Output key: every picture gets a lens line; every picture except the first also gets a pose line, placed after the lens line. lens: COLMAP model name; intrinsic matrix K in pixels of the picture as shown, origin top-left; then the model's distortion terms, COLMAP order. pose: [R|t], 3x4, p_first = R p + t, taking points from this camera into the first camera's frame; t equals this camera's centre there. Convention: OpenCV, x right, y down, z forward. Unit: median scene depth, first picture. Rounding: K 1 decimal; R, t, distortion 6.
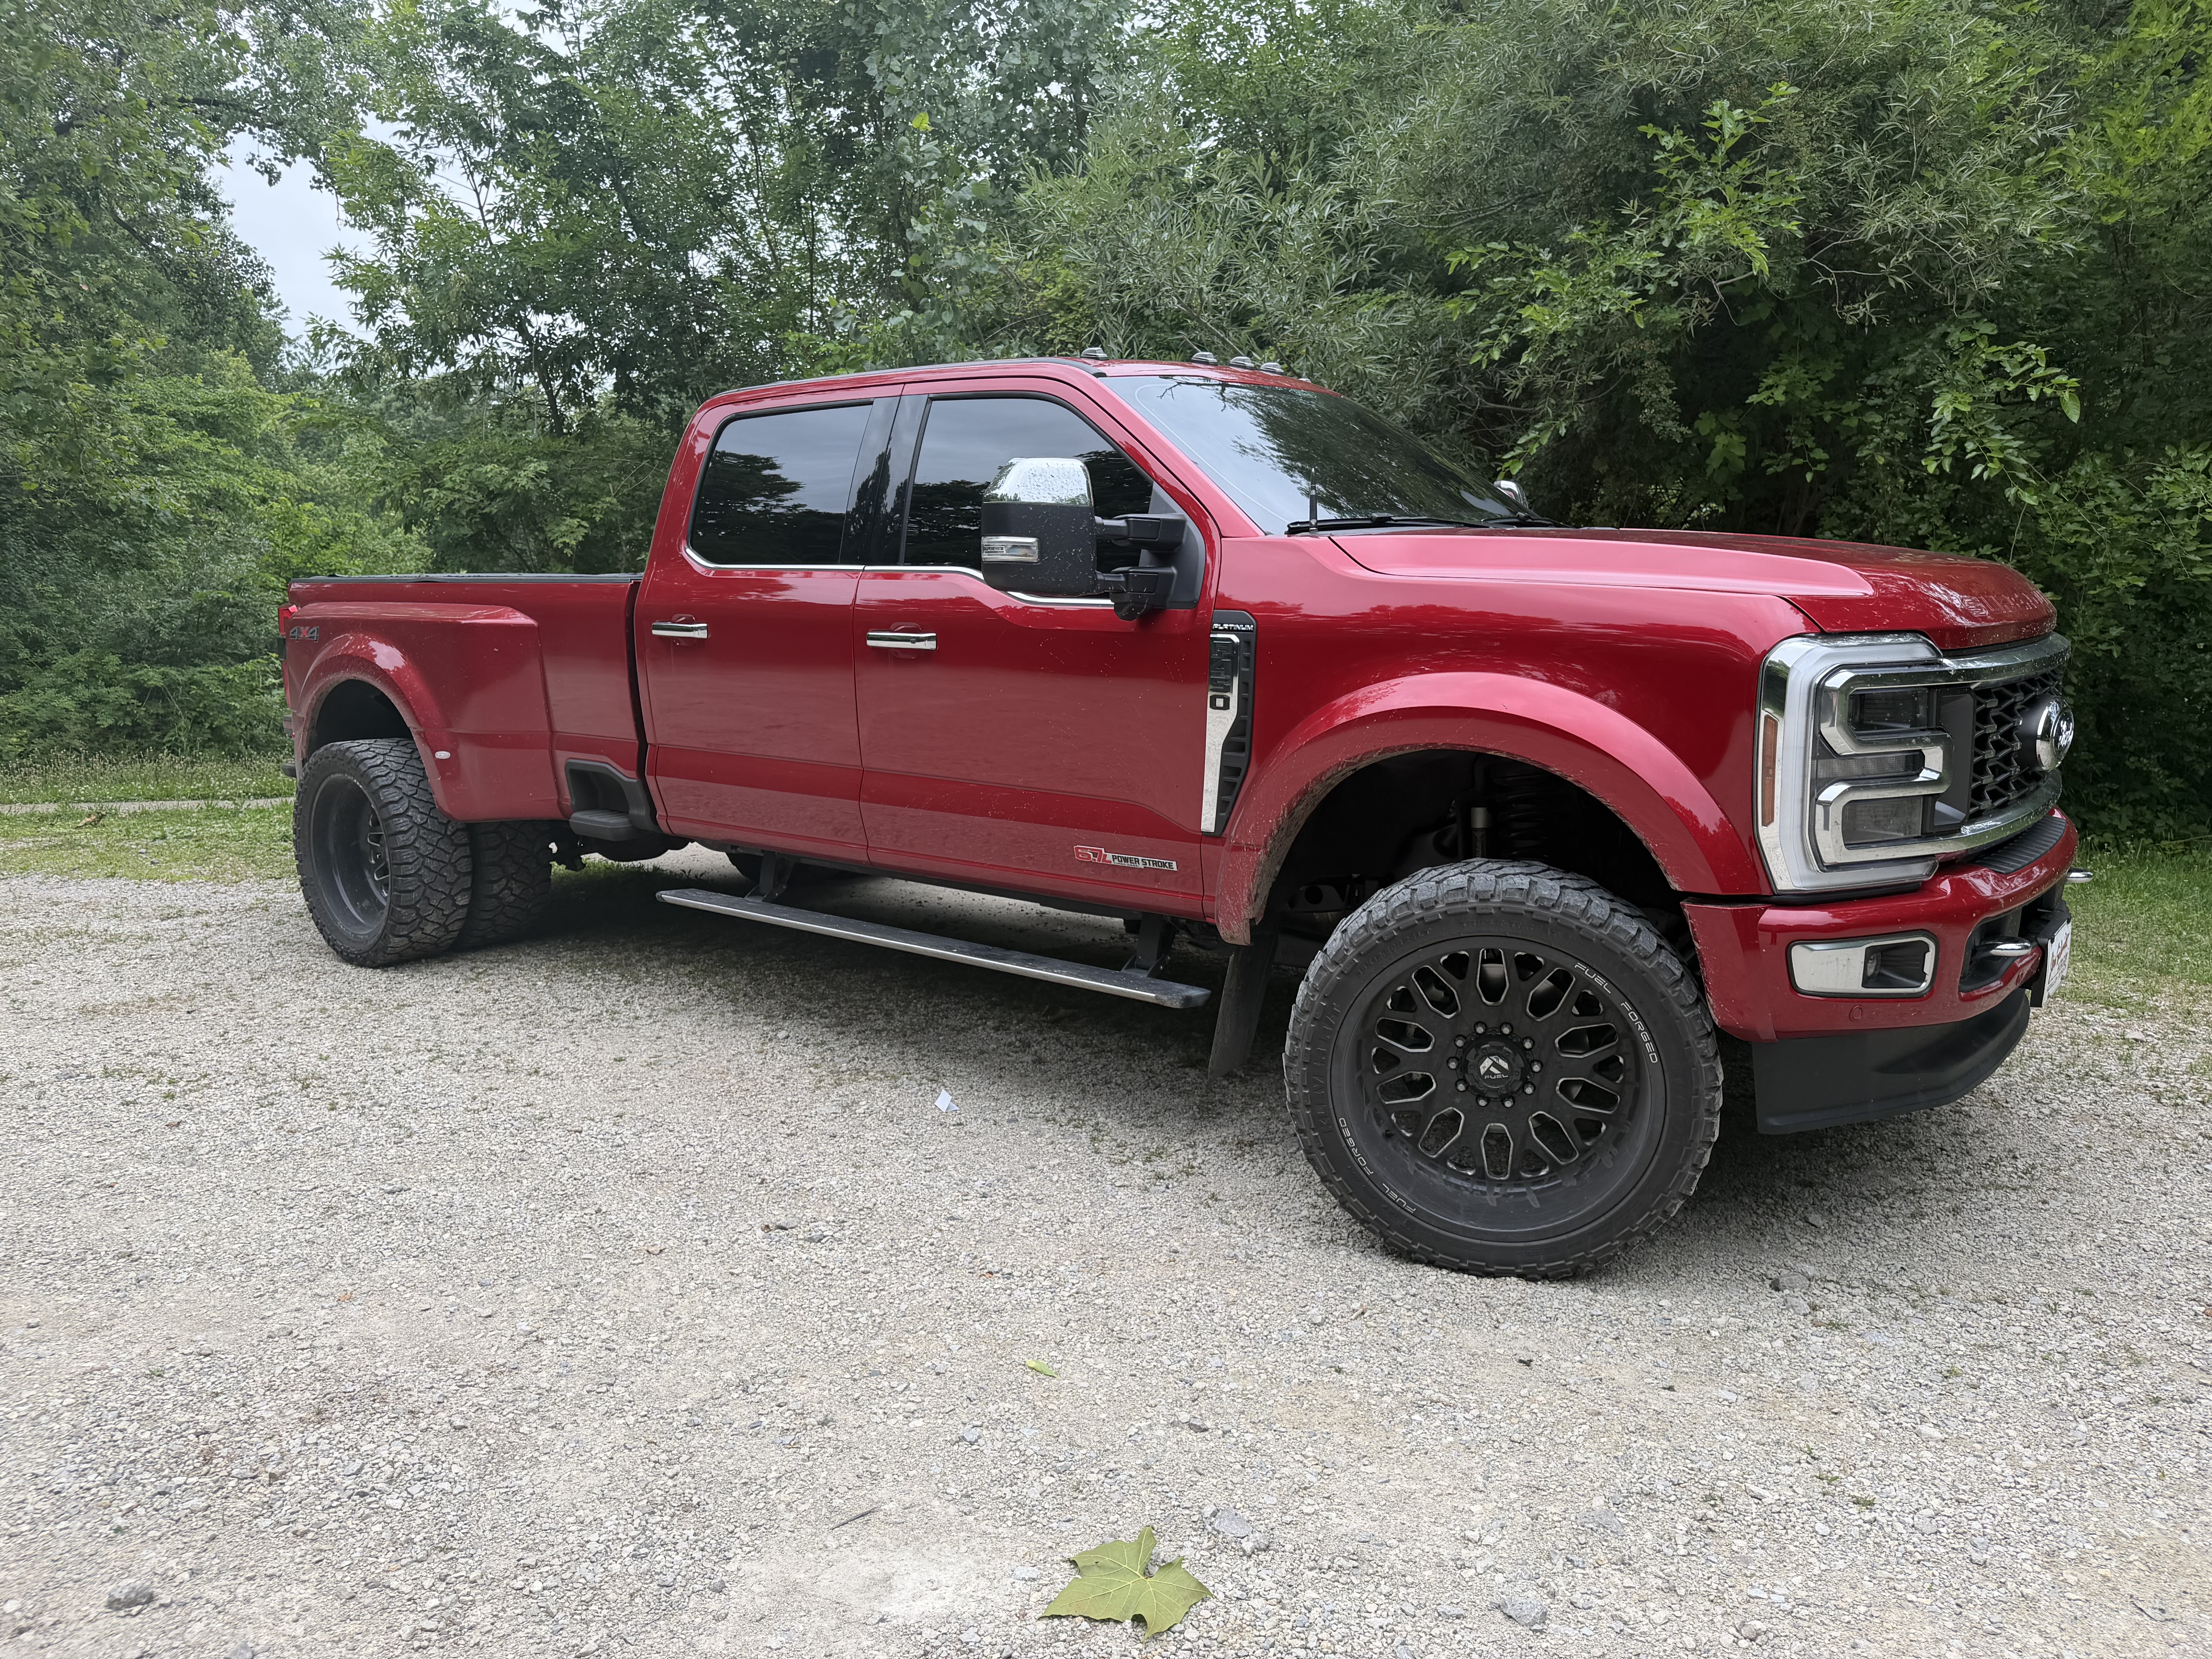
lens RADIAL K [[1558.9, 0, 1086.4], [0, 1558.9, 851.3], [0, 0, 1]] dist [0.087837, -0.117826]
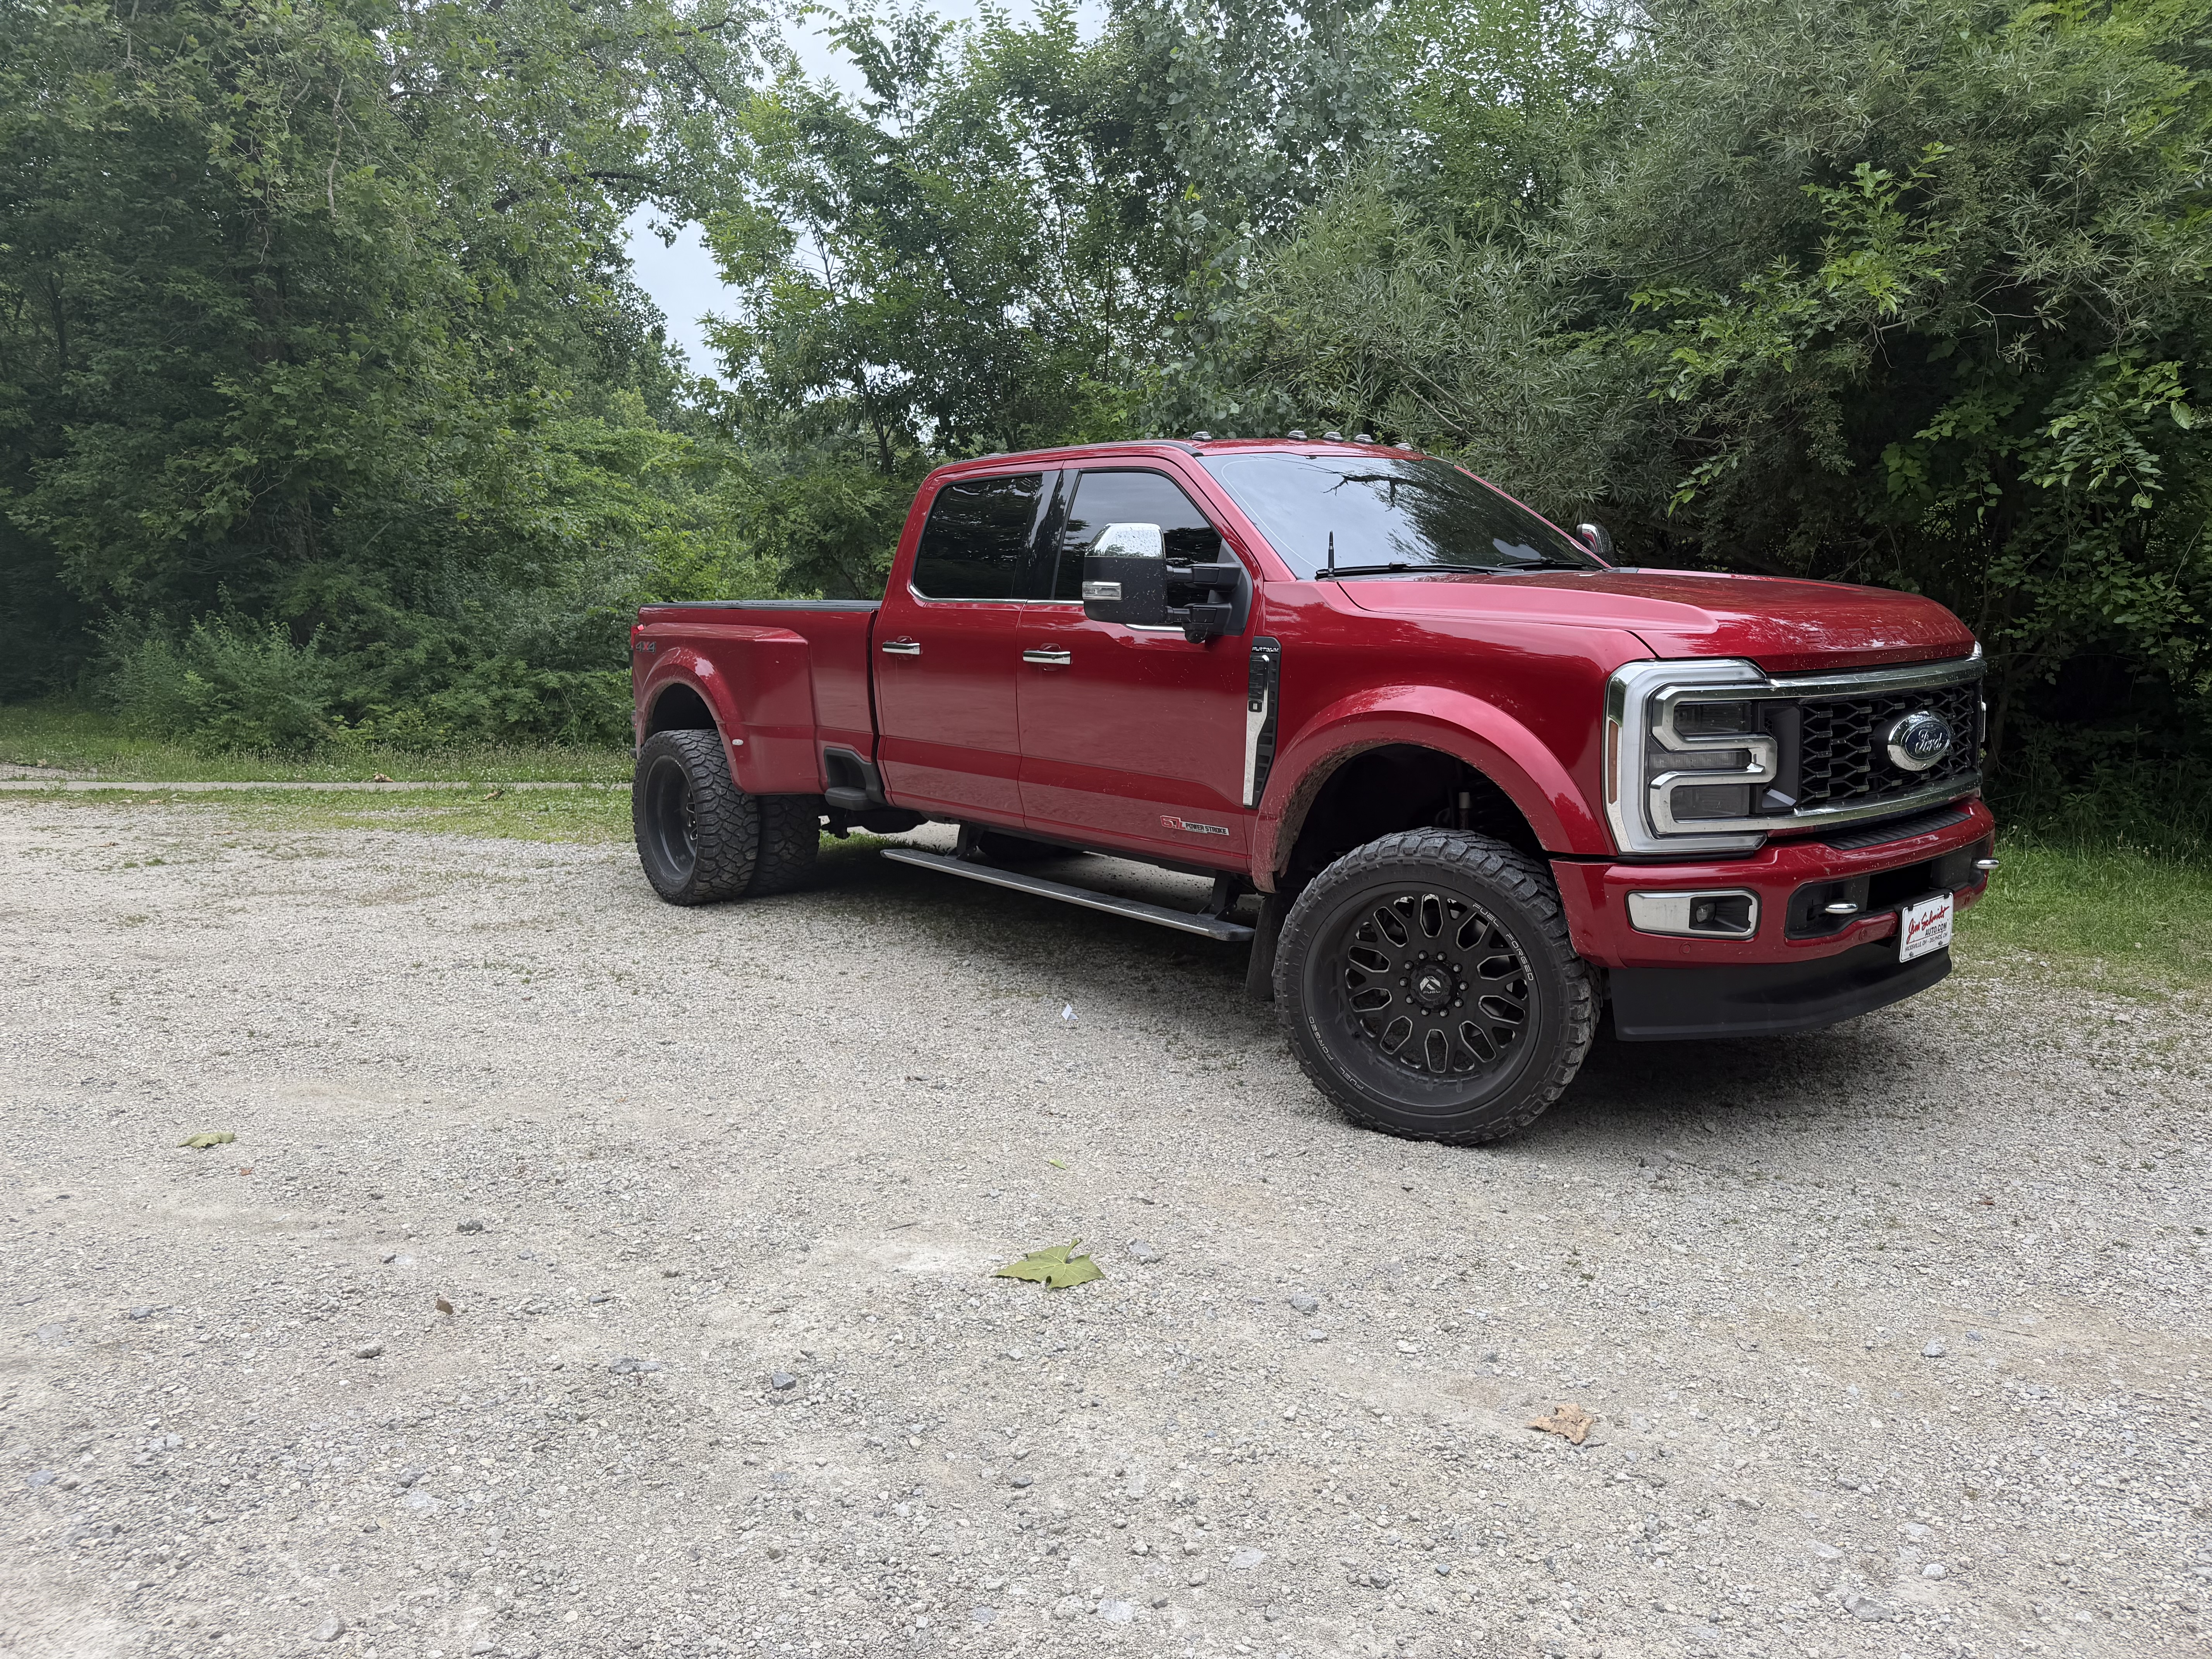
lens RADIAL K [[1549.4, 0, 1106.0], [0, 1549.4, 829.5], [0, 0, 1]] dist [0.123593, -0.151641]
pose [[0.980600, 0.030778, -0.193590, 0.136439], [-0.034884, 0.999232, -0.017835, 0.022558], [0.192892, 0.024242, 0.980920, -0.191886]]
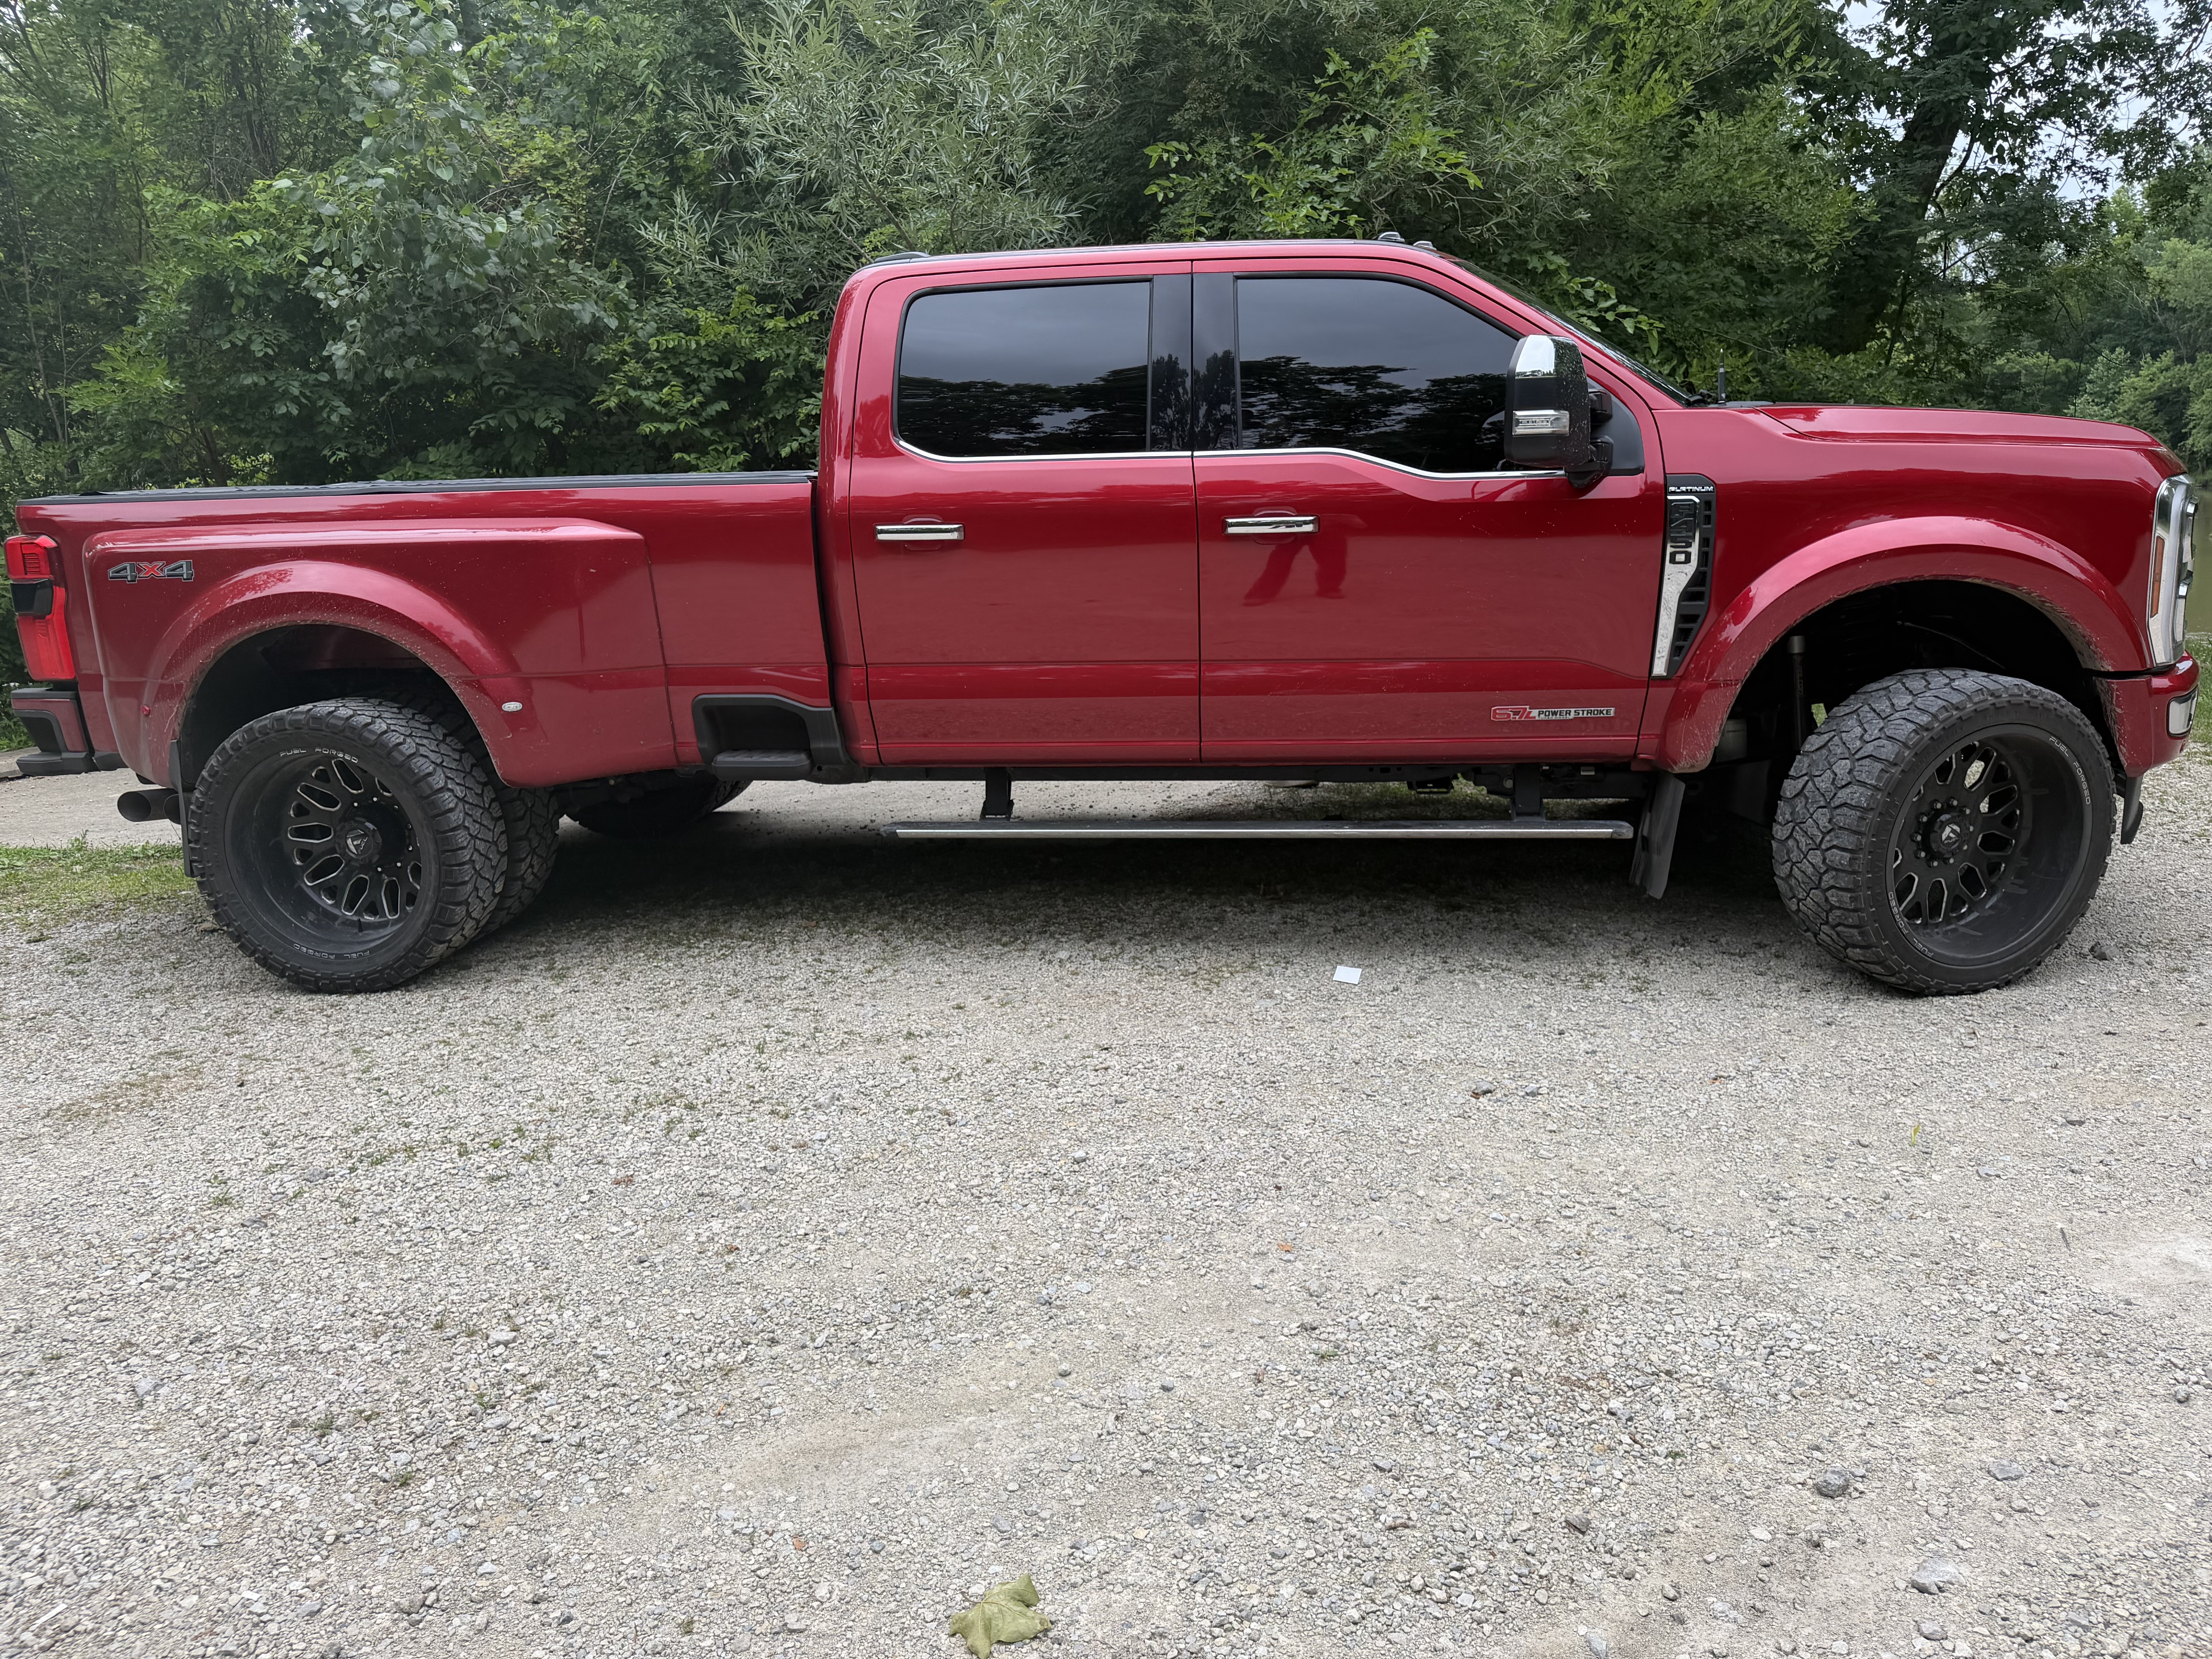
lens RADIAL K [[1549.4, 0, 1106.0], [0, 1549.4, 829.5], [0, 0, 1]] dist [0.123593, -0.151641]
pose [[0.849594, -0.138952, 0.508804, -0.541431], [0.118053, 0.990297, 0.073323, -0.020941], [-0.514055, -0.002229, 0.857754, 0.150693]]
